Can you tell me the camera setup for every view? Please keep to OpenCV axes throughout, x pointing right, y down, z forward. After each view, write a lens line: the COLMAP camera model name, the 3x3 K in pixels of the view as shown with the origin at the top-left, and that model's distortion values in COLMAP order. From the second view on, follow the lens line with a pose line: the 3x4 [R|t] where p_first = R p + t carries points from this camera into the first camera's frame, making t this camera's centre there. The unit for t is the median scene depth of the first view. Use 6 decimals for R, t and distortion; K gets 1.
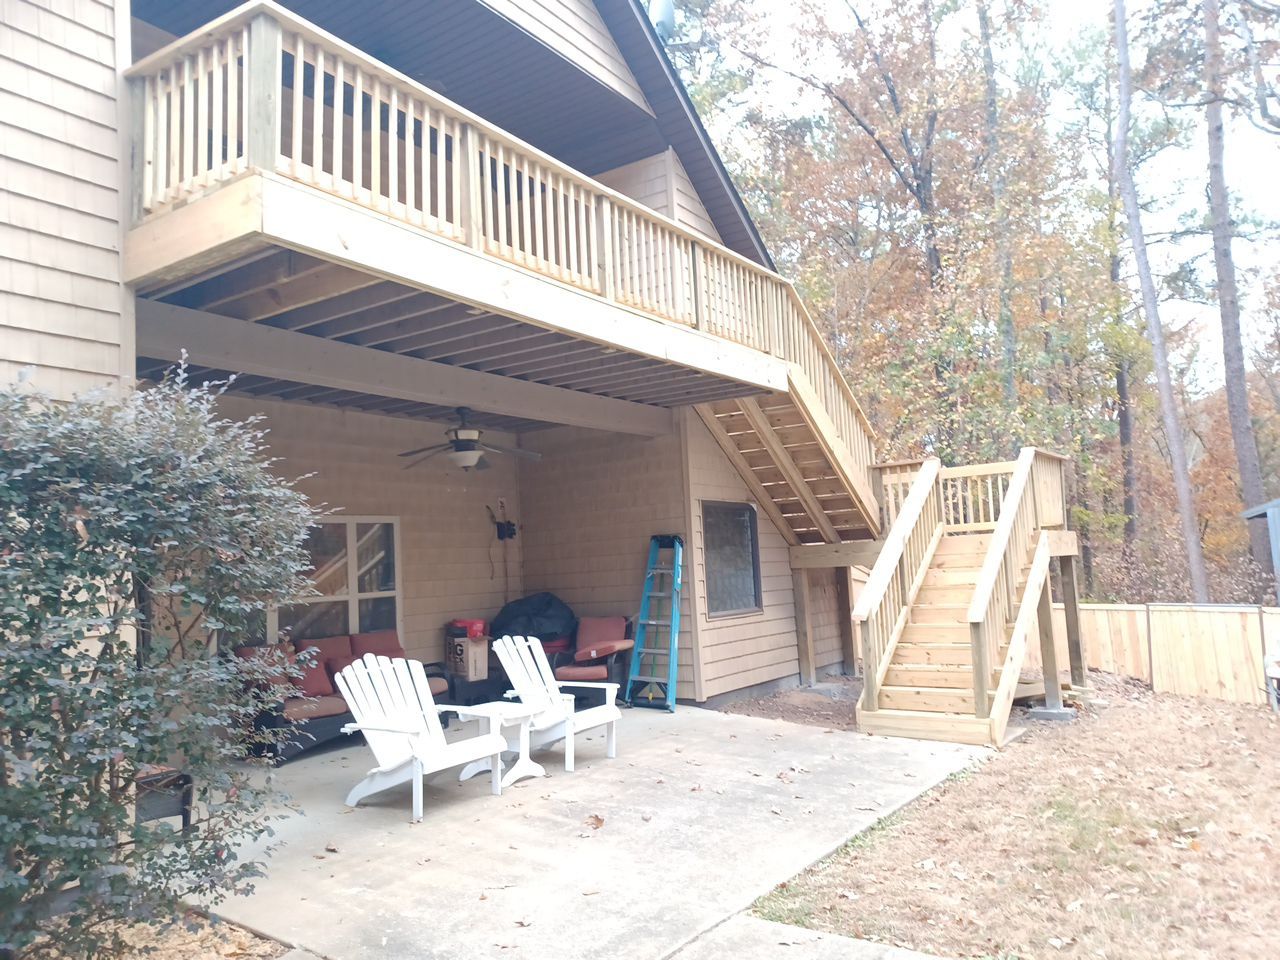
lens RADIAL K [[930.3, 0, 647.4], [0, 930.3, 488.6], [0, 0, 1]] dist [0.023979, 0.000587]
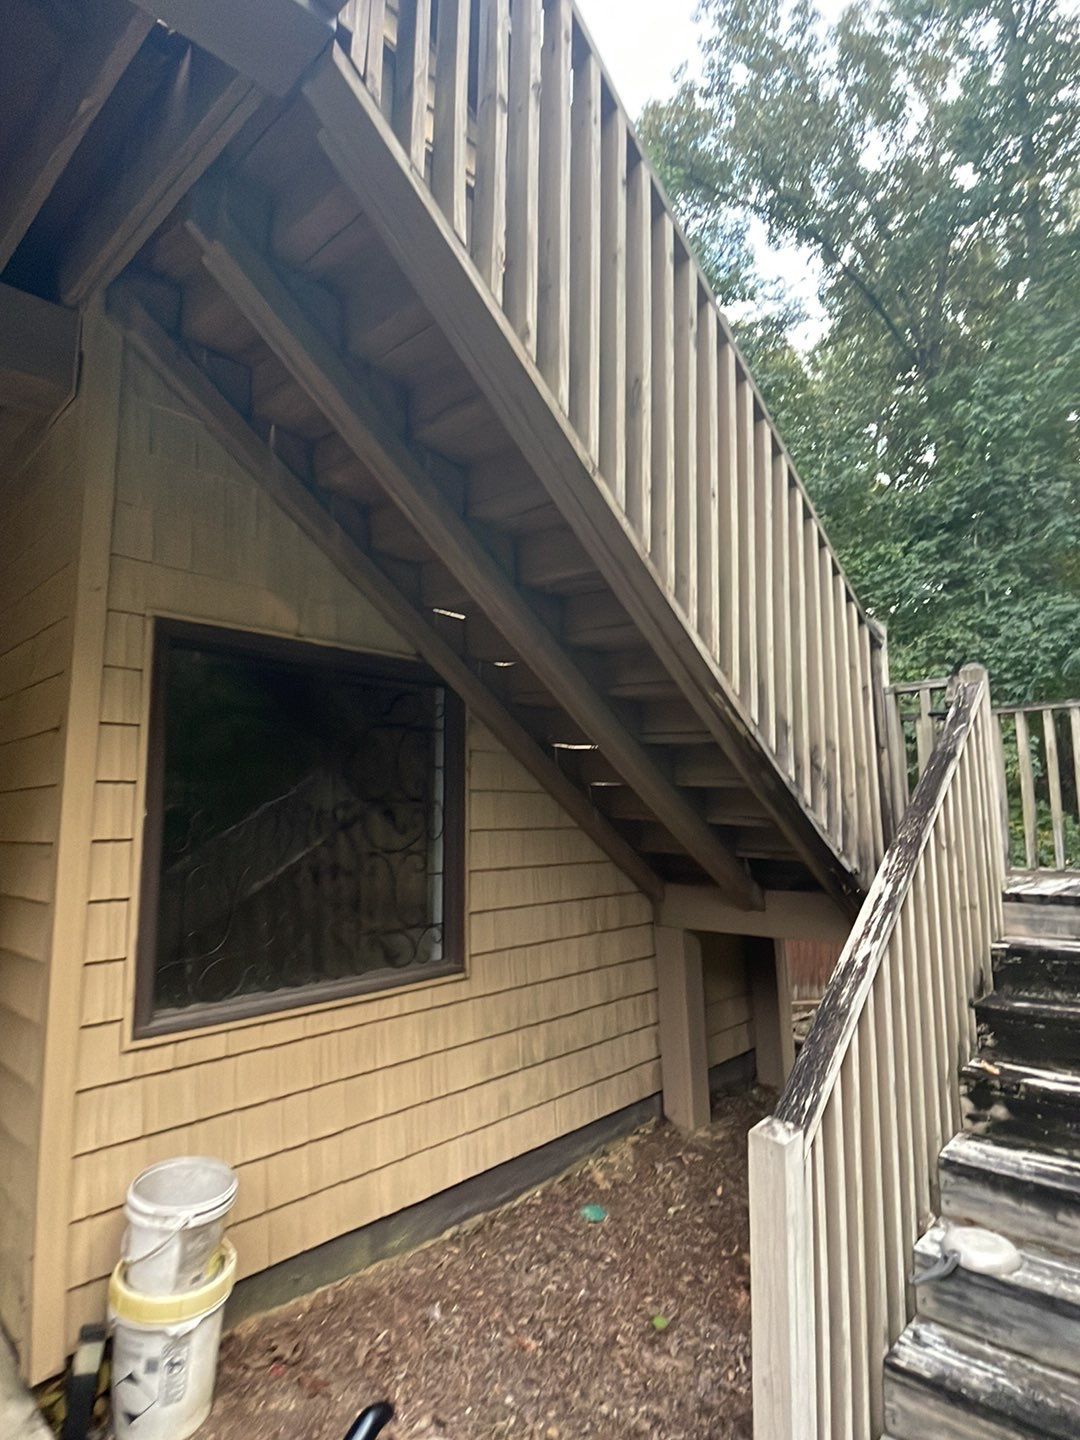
lens RADIAL K [[773.0, 0, 535.6], [0, 773.0, 719.5], [0, 0, 1]] dist [0.022452, -0.025088]
pose [[0.985926, 0.022627, -0.165647, 0.222716], [-0.027775, 0.999198, -0.028828, 0.051030], [0.164862, 0.033023, 0.985764, 0.810123]]
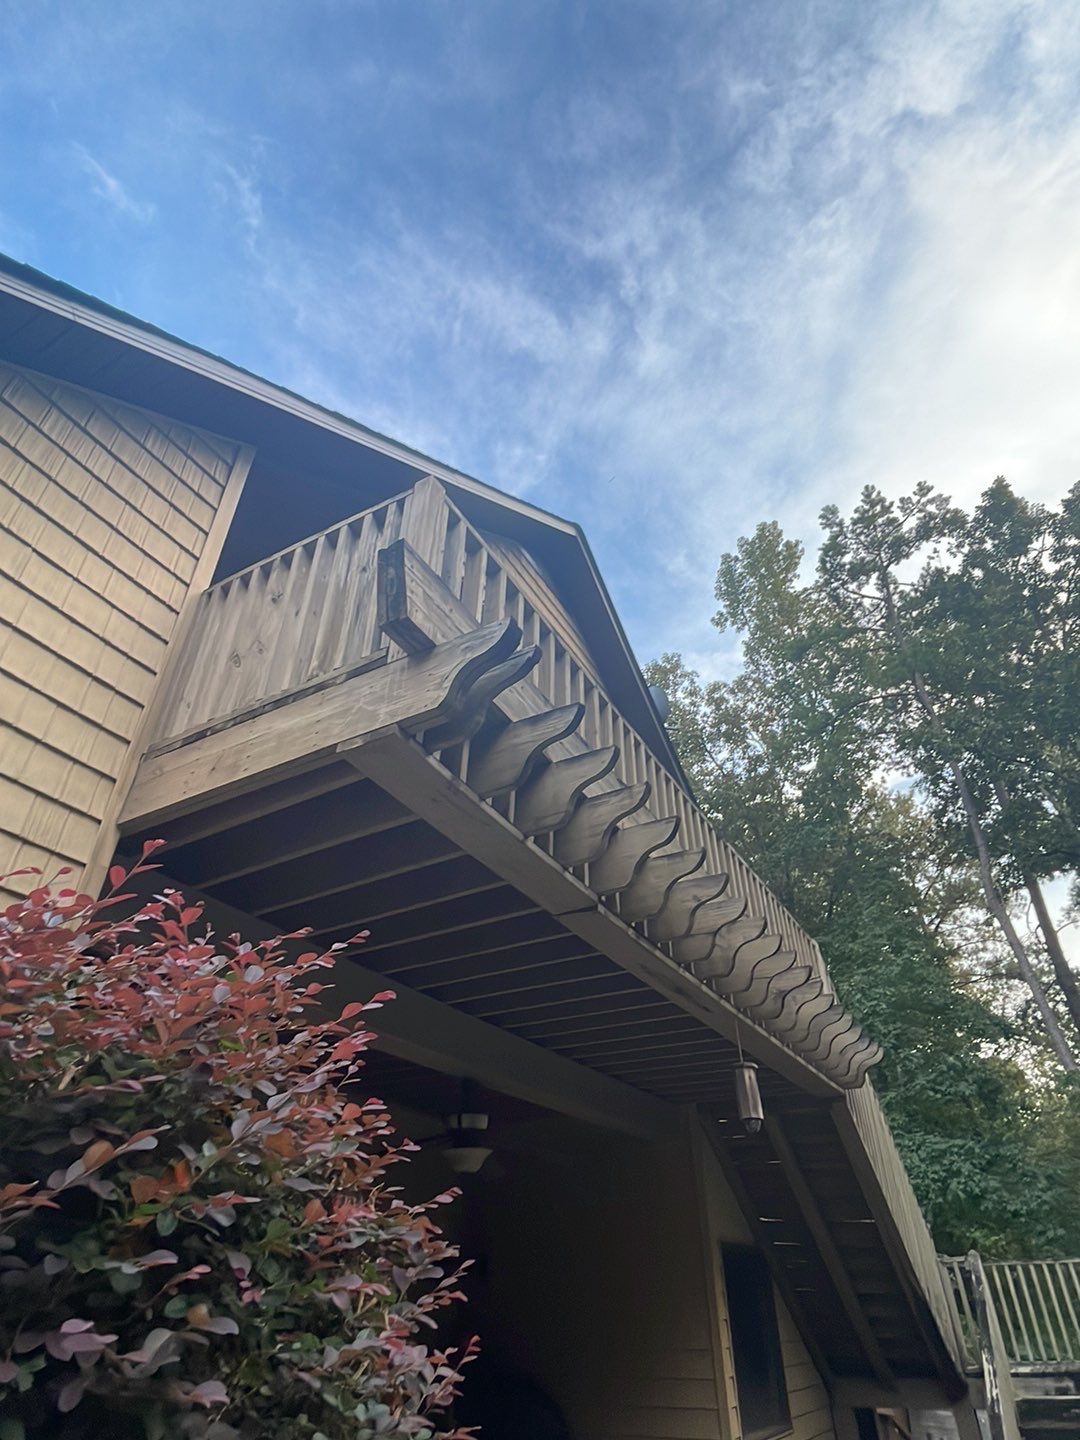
lens RADIAL K [[773.0, 0, 532.7], [0, 773.0, 721.9], [0, 0, 1]] dist [0.022452, -0.025088]
pose [[0.996807, 0.076837, 0.021741, -0.147472], [-0.053721, 0.846703, -0.529346, -0.002771], [-0.059081, 0.526488, 0.848127, 0.255792]]
